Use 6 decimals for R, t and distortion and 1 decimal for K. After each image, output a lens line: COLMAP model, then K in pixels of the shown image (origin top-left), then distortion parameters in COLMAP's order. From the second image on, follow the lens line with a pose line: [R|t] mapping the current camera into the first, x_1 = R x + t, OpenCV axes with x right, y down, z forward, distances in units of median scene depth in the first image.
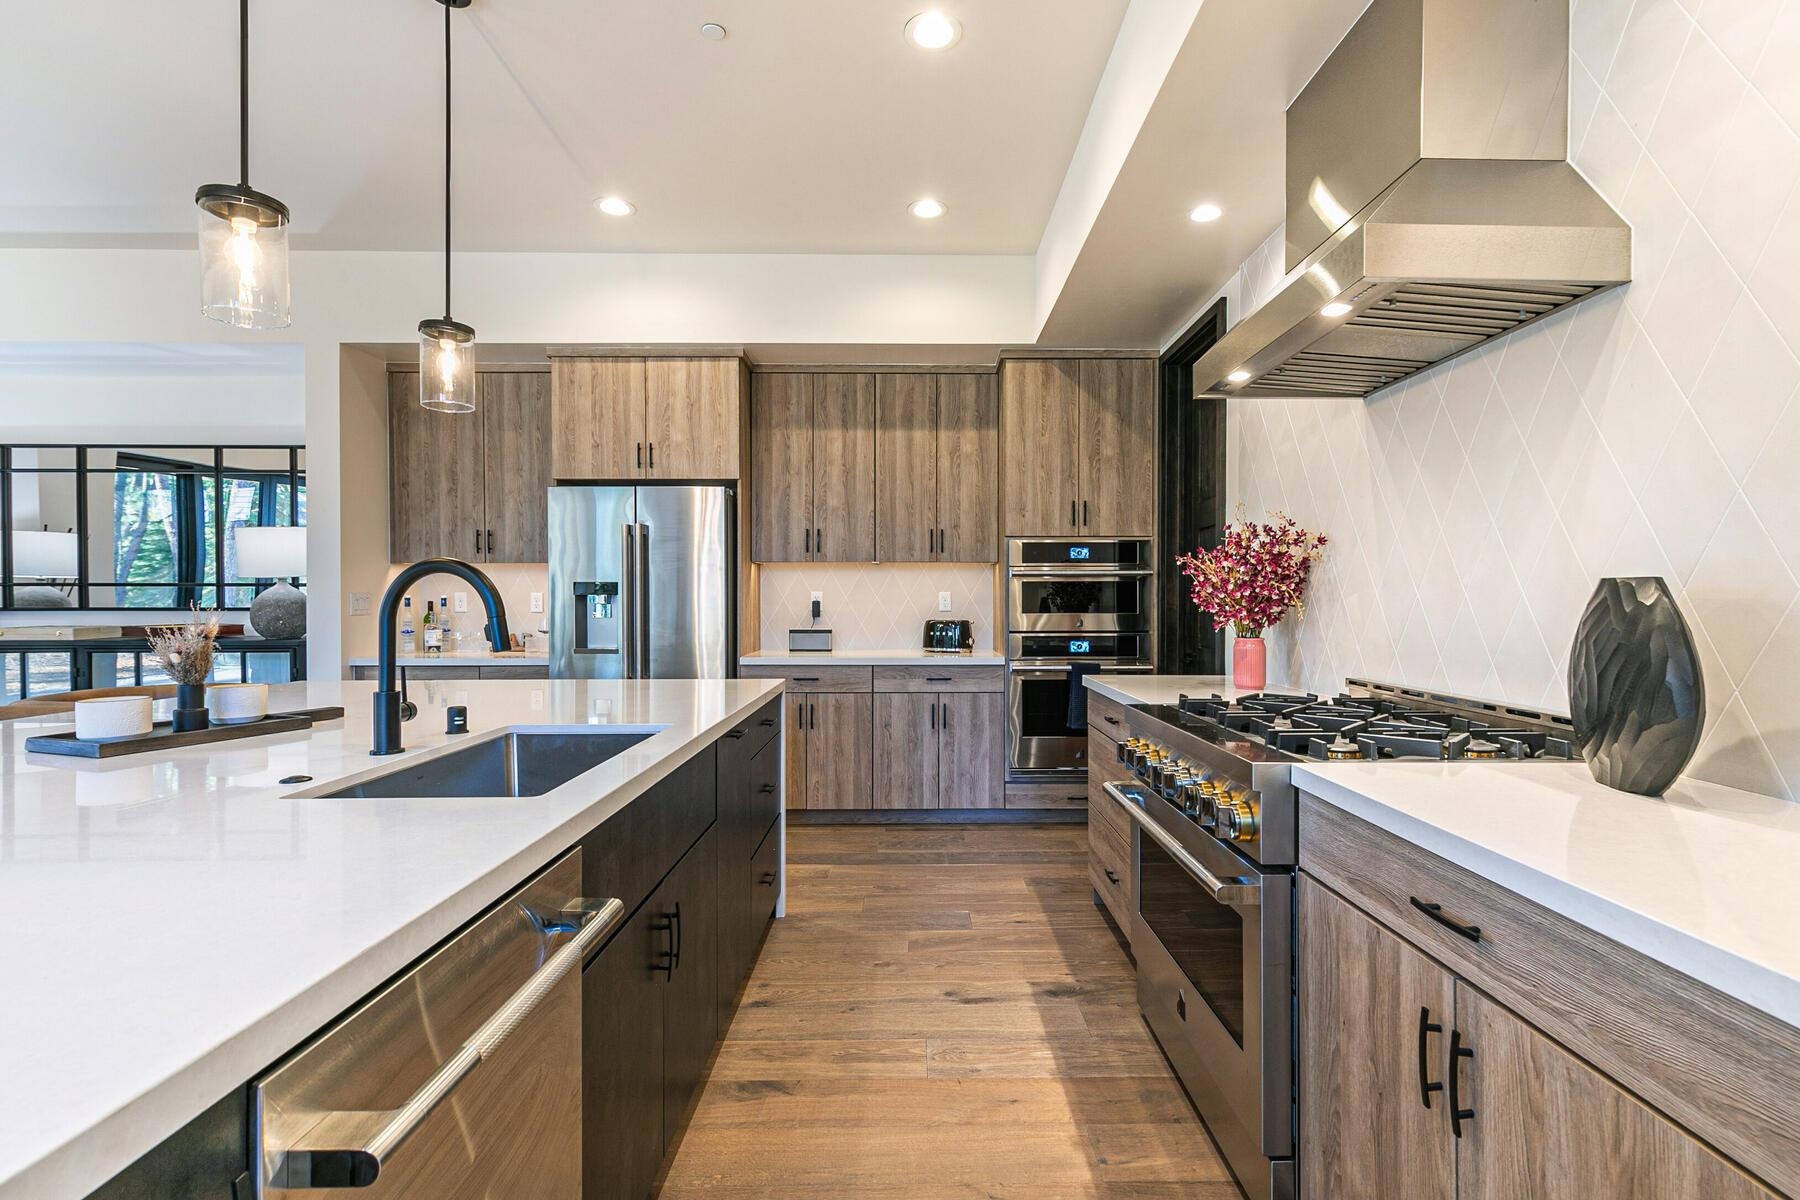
lens RADIAL K [[816.4, 0, 914.2], [0, 816.4, 604.9], [0, 0, 1]] dist [0.006476, -0.000090]
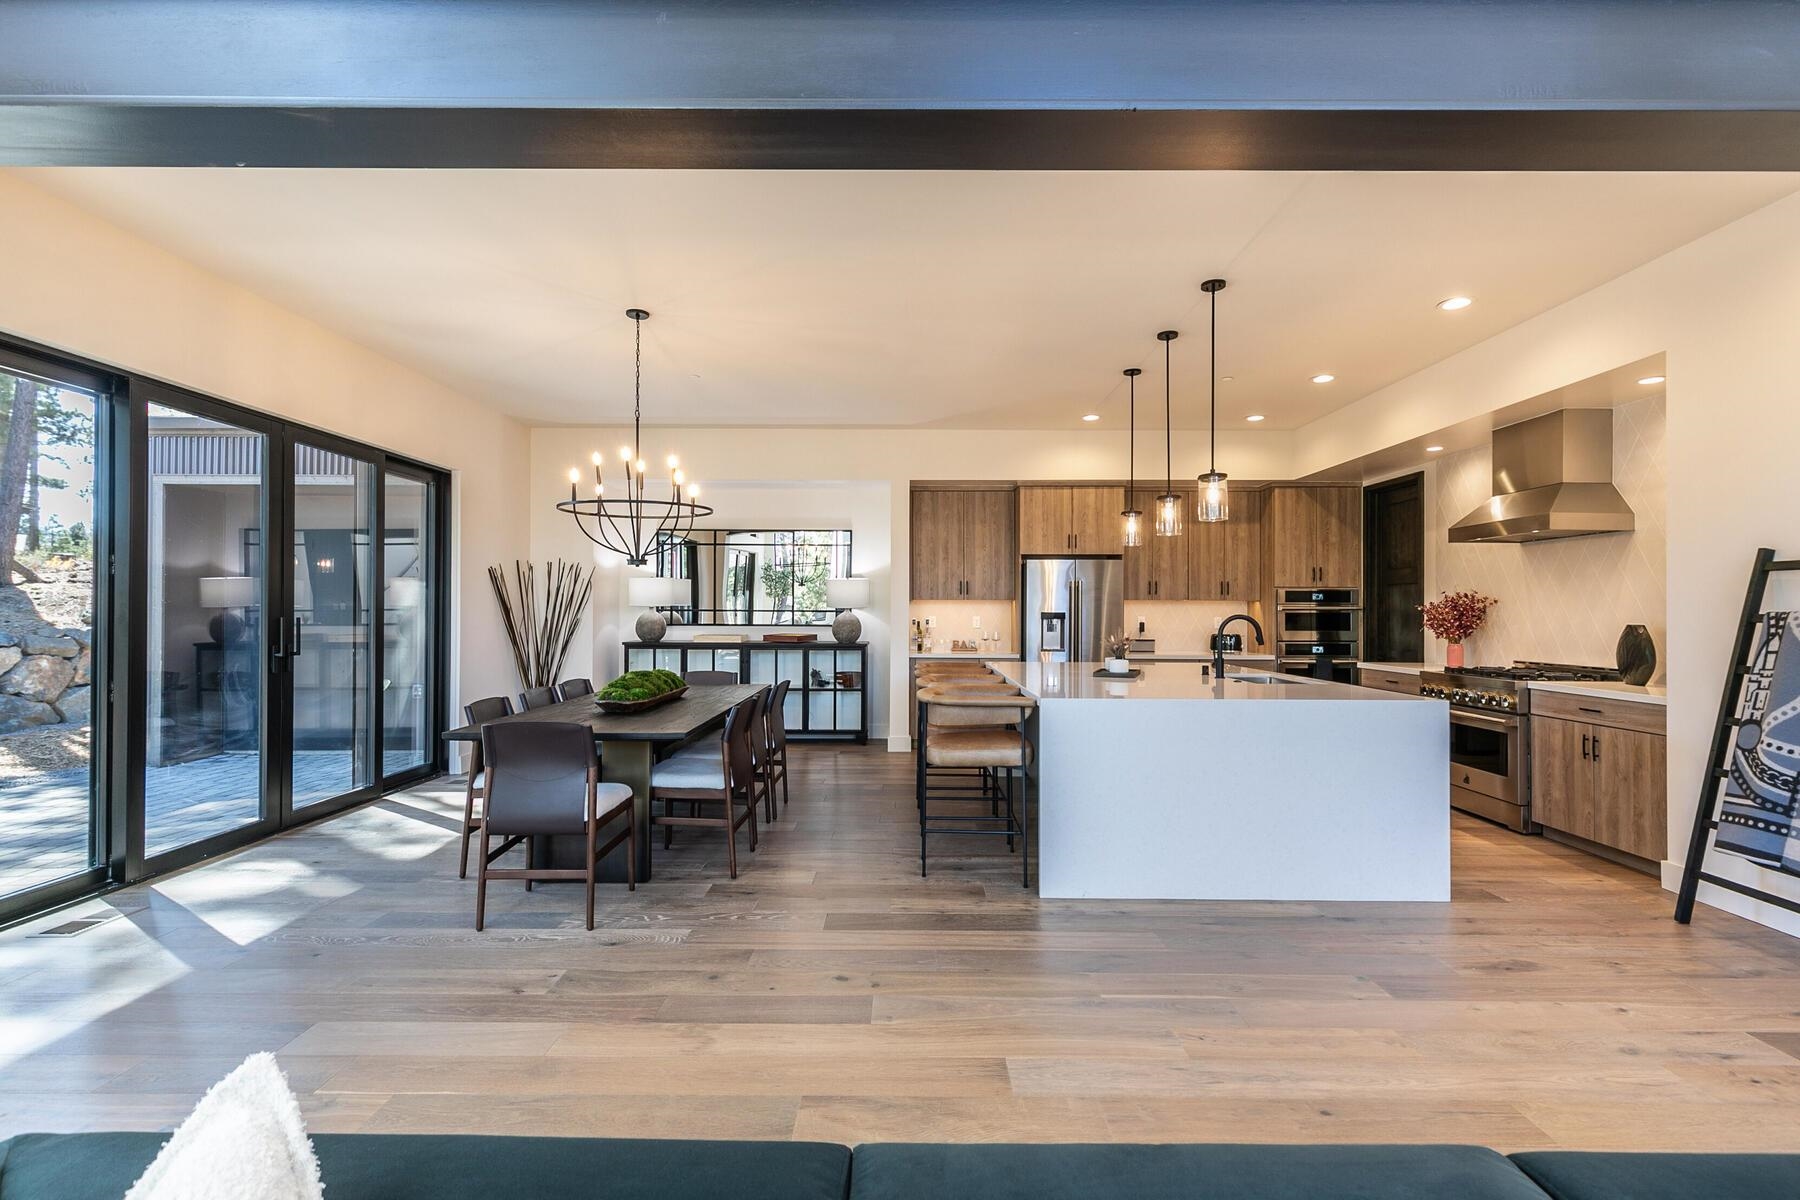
lens RADIAL K [[807.2, 0, 900.1], [0, 807.2, 604.6], [0, 0, 1]] dist [0.007289, 0.000085]
pose [[0.999863, 0.004434, -0.015967, -0.672355], [-0.004664, 0.999885, -0.014424, -0.016892], [0.015901, 0.014497, 0.999768, -0.764964]]
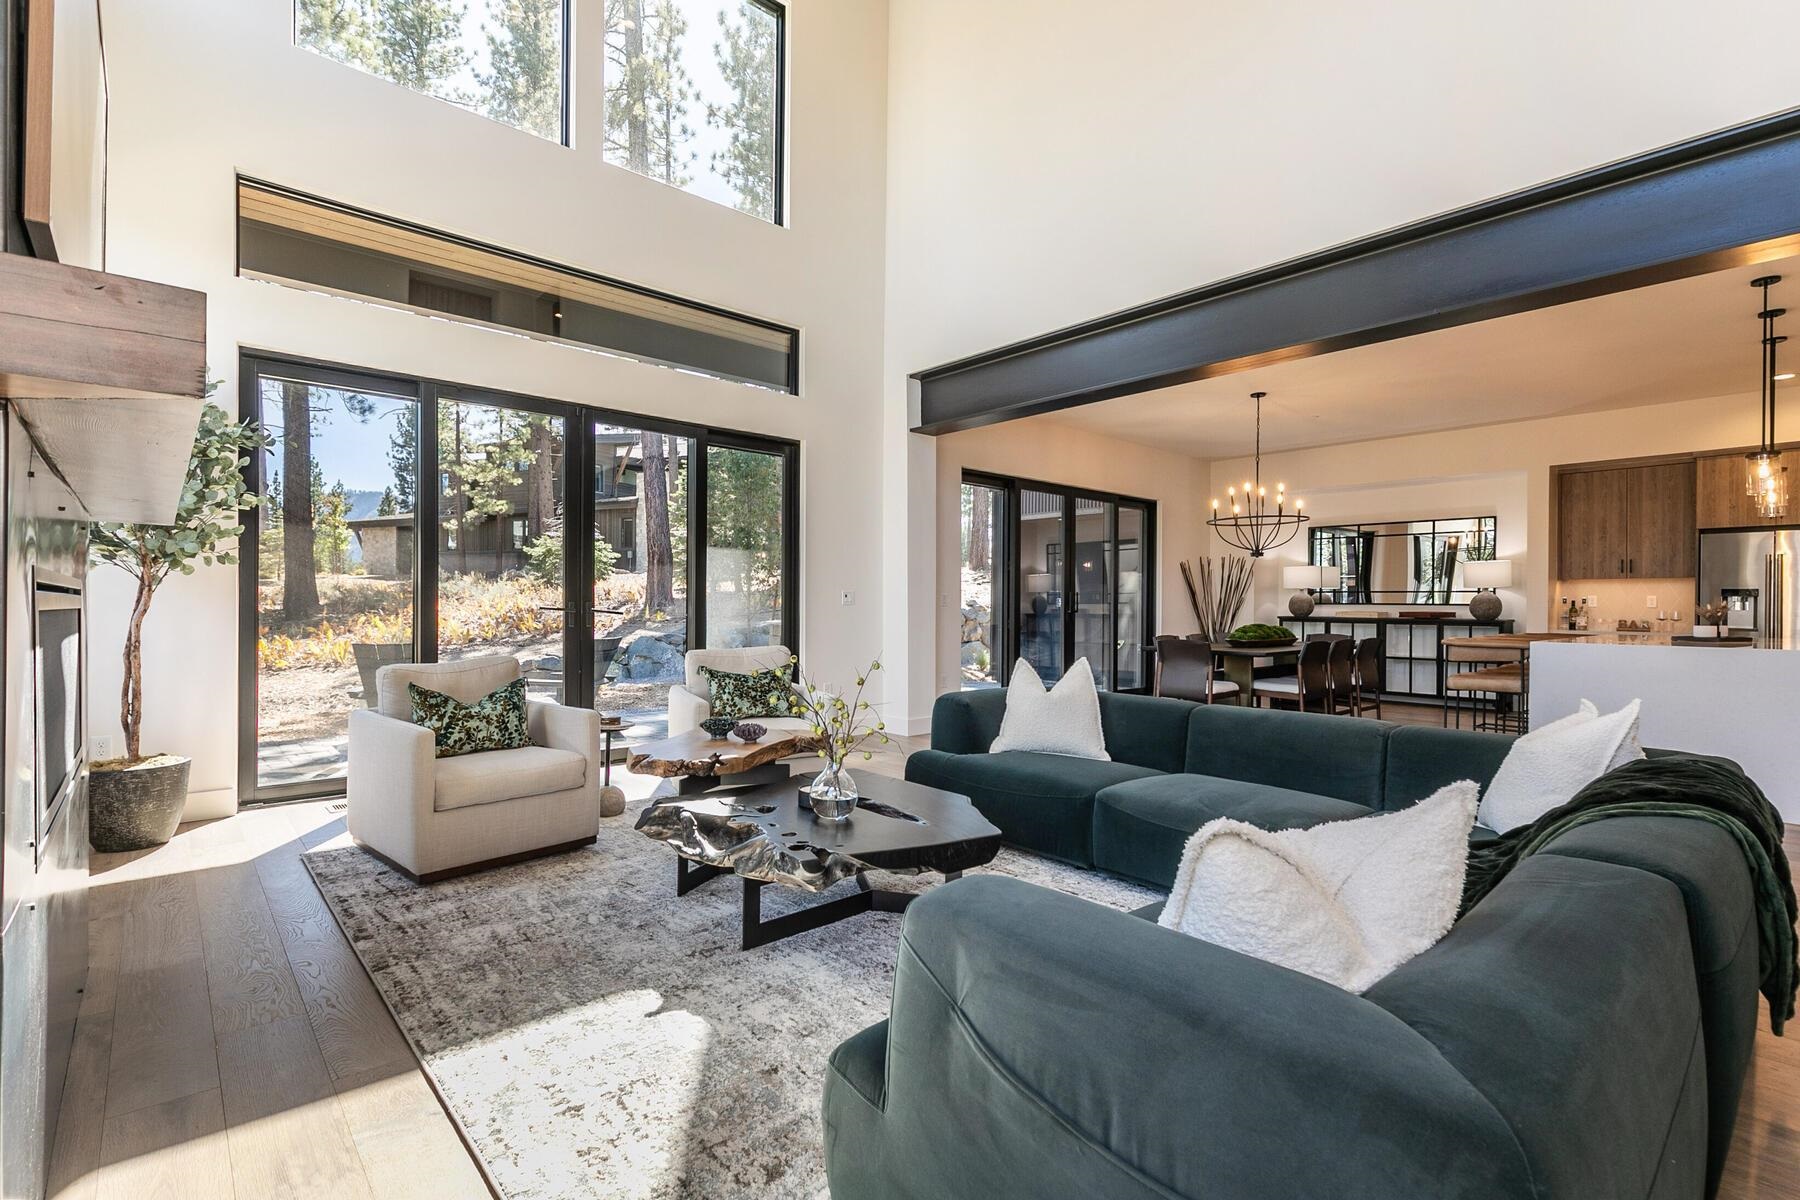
lens RADIAL K [[816.4, 0, 914.2], [0, 816.4, 604.9], [0, 0, 1]] dist [0.006476, -0.000090]
pose [[0.668991, 0.006855, -0.743239, -0.258778], [-0.012628, 0.999918, -0.002144, 0.029039], [0.743163, 0.010820, 0.669023, -1.351623]]
